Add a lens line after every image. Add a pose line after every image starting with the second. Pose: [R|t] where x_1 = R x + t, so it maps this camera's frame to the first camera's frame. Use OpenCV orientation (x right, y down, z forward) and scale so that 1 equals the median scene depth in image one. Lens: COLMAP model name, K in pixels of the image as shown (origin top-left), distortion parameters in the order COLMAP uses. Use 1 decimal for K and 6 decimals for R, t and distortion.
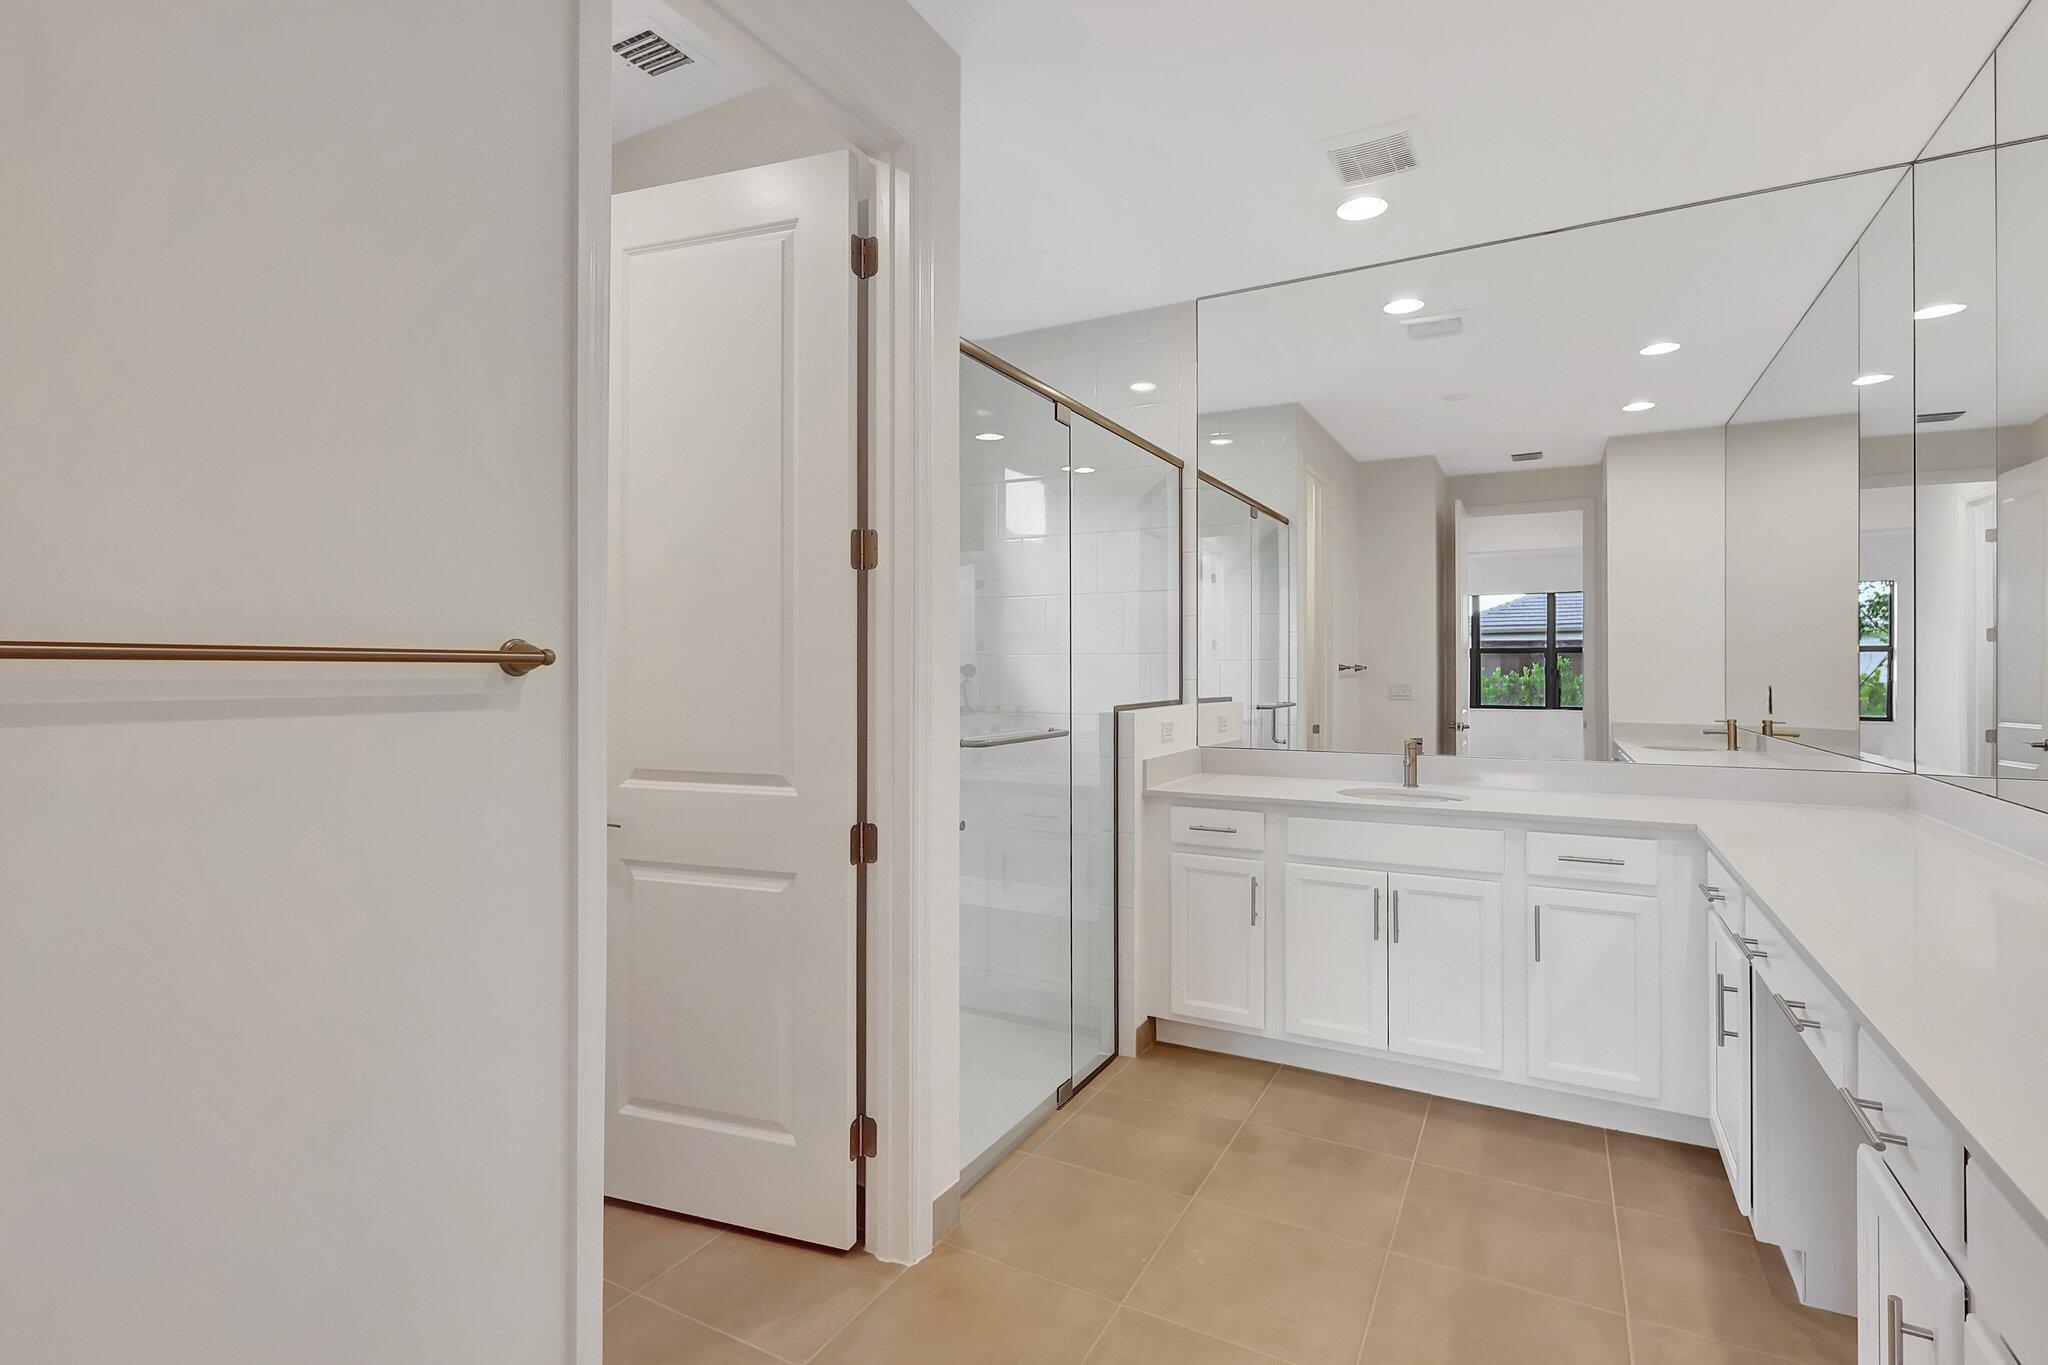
lens RADIAL K [[964.1, 0, 1023.6], [0, 964.1, 666.4], [0, 0, 1]] dist [-0.000167, 0.000166]
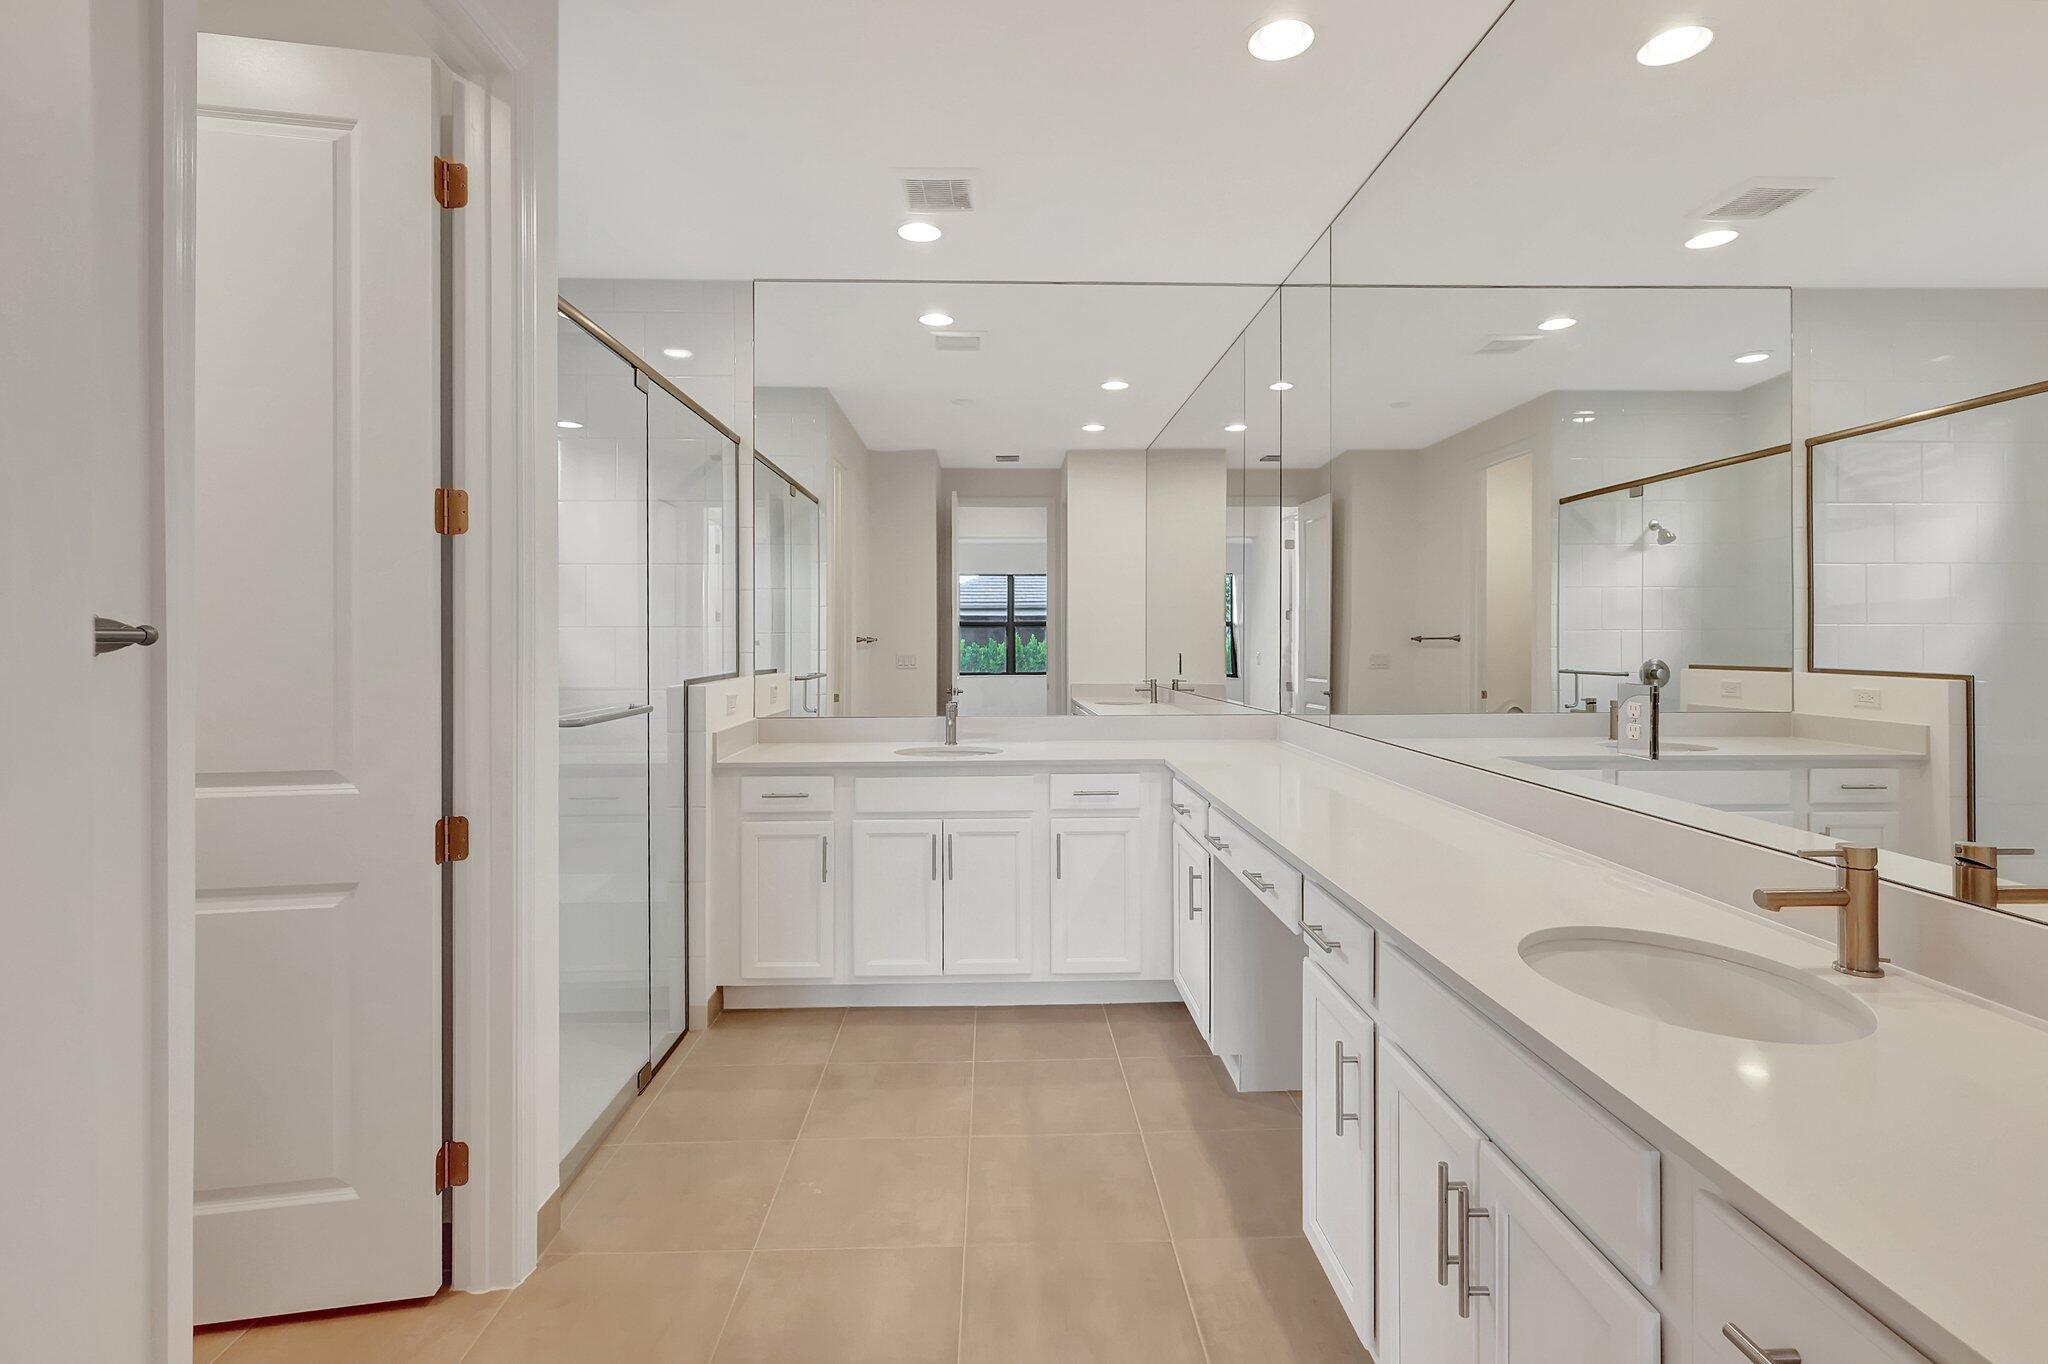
lens RADIAL K [[956.8, 0, 1025.2], [0, 956.8, 646.9], [0, 0, 1]] dist [-0.002044, 0.006645]
pose [[0.862459, -0.006272, 0.506087, -0.099651], [0.001175, 0.999945, 0.010390, -0.002811], [-0.506125, -0.008367, 0.862420, -0.025085]]
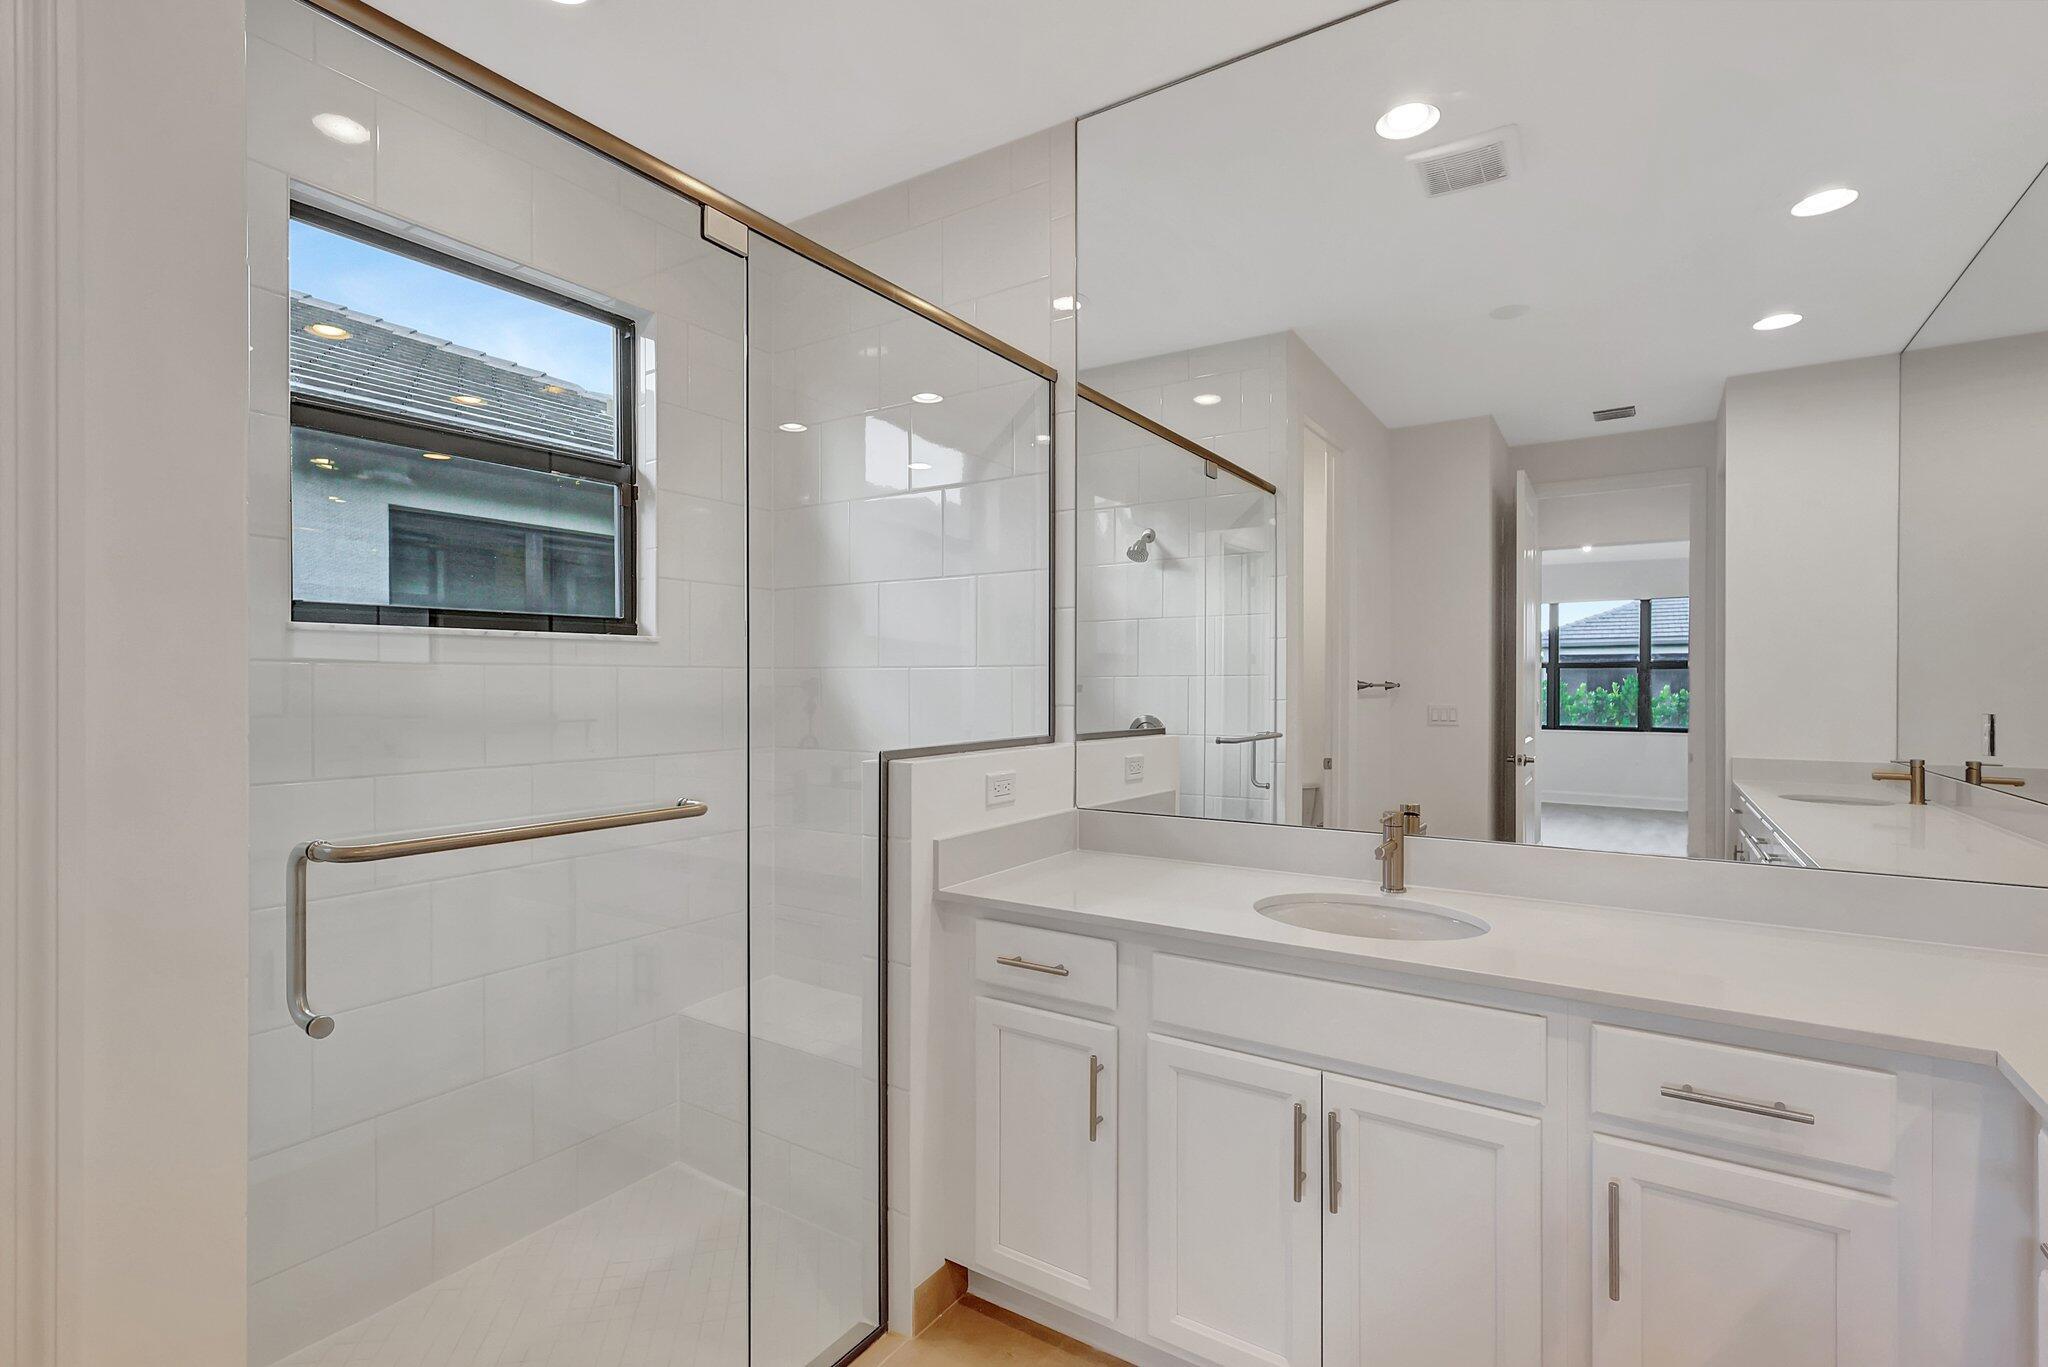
lens RADIAL K [[950.9, 0, 1017.2], [0, 950.9, 689.6], [0, 0, 1]] dist [0.006959, 0.000590]
pose [[0.996742, 0.001690, -0.080640, 0.224269], [-0.000970, 0.999959, 0.008968, -0.002997], [0.080652, -0.008861, 0.996703, 0.411451]]
